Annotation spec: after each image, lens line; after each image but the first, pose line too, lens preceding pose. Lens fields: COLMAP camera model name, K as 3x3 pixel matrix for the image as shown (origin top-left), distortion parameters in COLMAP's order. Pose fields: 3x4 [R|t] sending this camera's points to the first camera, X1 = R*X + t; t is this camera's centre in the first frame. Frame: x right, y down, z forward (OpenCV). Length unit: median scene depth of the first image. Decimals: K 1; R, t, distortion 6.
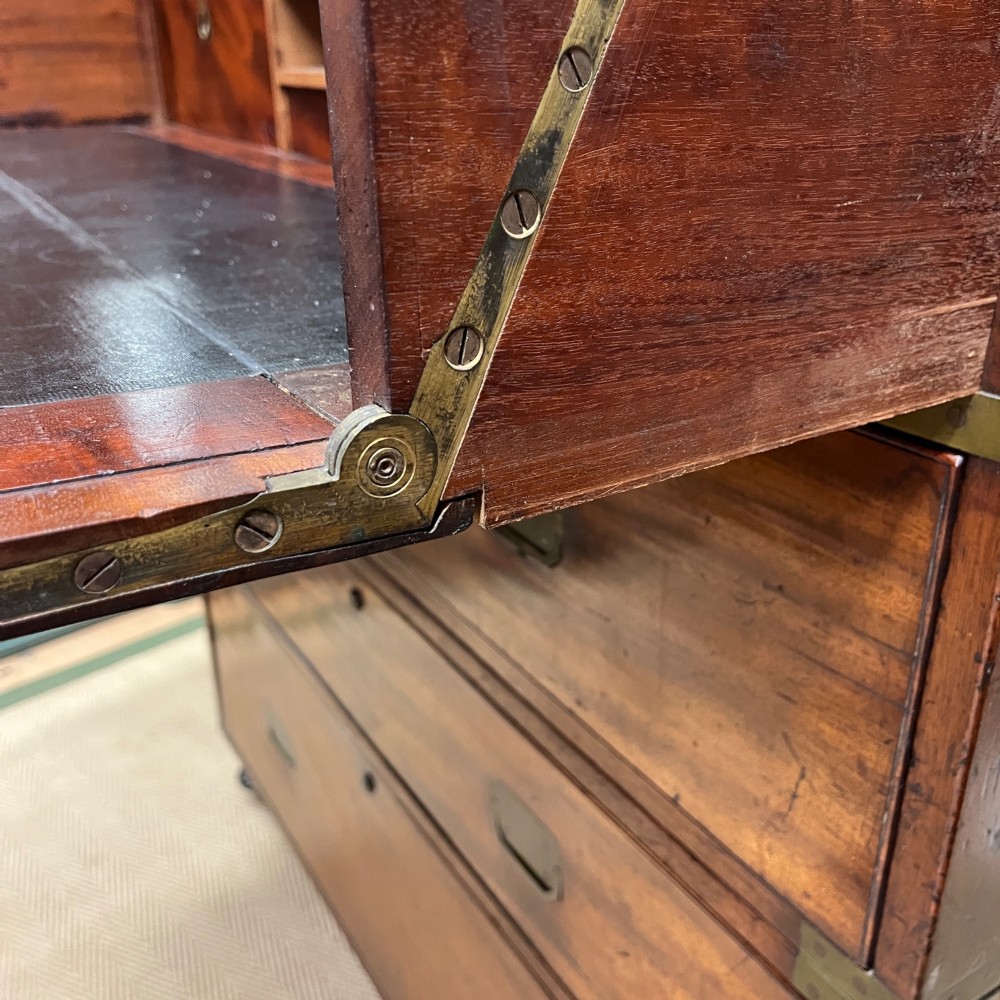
lens RADIAL K [[971.3, 0, 499.1], [0, 971.3, 497.0], [0, 0, 1]] dist [0.007776, 0.000000]
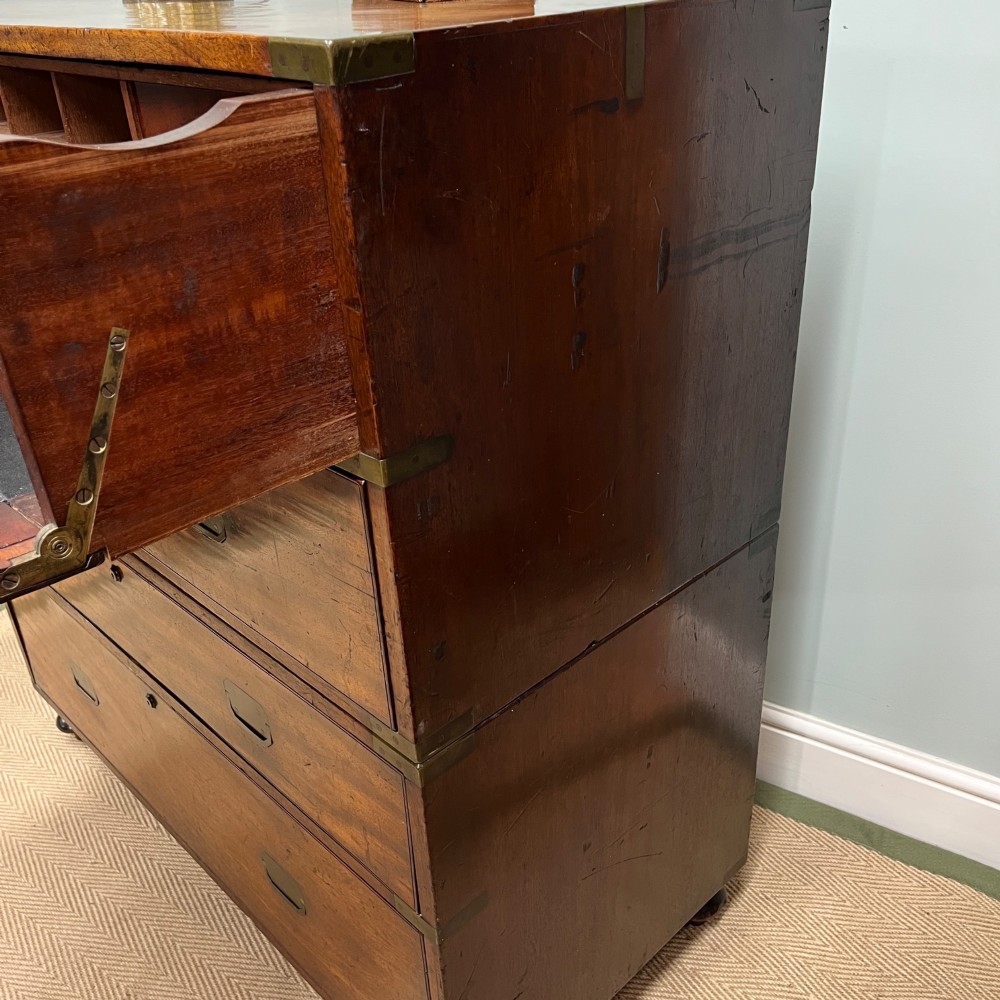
lens RADIAL K [[971.3, 0, 502.6], [0, 971.3, 503.1], [0, 0, 1]] dist [0.007776, 0.000000]
pose [[0.972740, -0.142056, 0.183298, 0.508041], [0.124195, 0.986628, 0.105549, -0.244124], [-0.195840, -0.079907, 0.977375, -1.555055]]
